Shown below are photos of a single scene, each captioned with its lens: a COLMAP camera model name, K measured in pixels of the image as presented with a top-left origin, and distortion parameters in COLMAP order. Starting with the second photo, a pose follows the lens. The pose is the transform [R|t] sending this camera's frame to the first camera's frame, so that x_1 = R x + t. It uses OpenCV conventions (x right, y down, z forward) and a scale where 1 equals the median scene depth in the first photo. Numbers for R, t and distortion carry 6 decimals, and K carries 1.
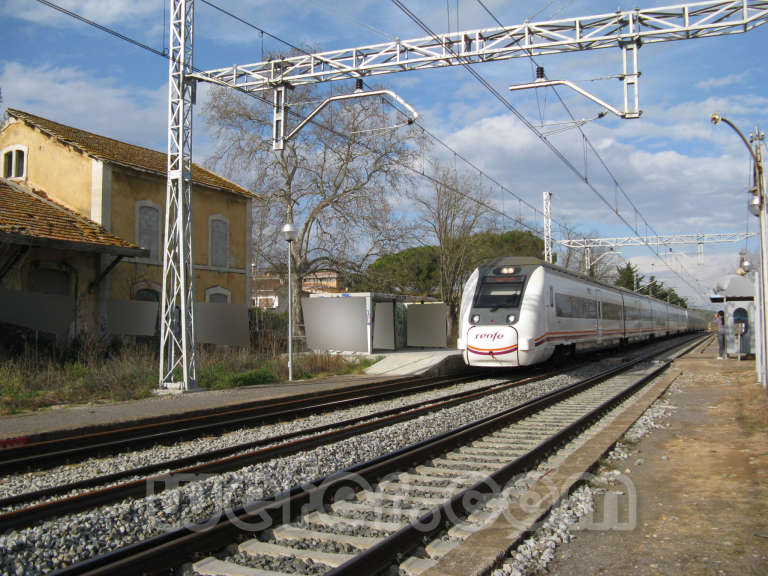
lens RADIAL K [[794.6, 0, 383.5], [0, 794.6, 281.3], [0, 0, 1]] dist [-0.188151, 0.211733]
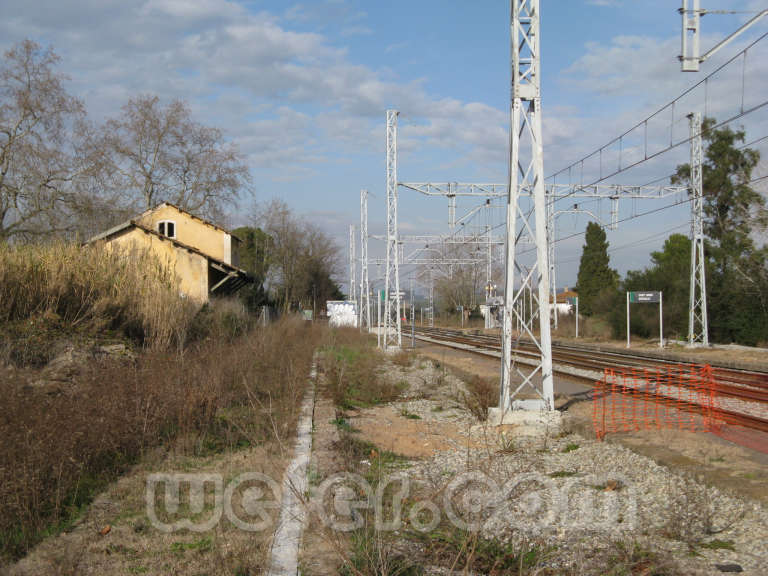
lens RADIAL K [[1352.2, 0, 384.0], [0, 1352.2, 288.0], [0, 0, 1]] dist [0.013140, 0.021867]
pose [[0.893770, 0.011750, 0.448371, -1.603084], [-0.027421, 0.999218, 0.028473, -0.127724], [-0.447686, -0.037743, 0.893394, -2.375985]]
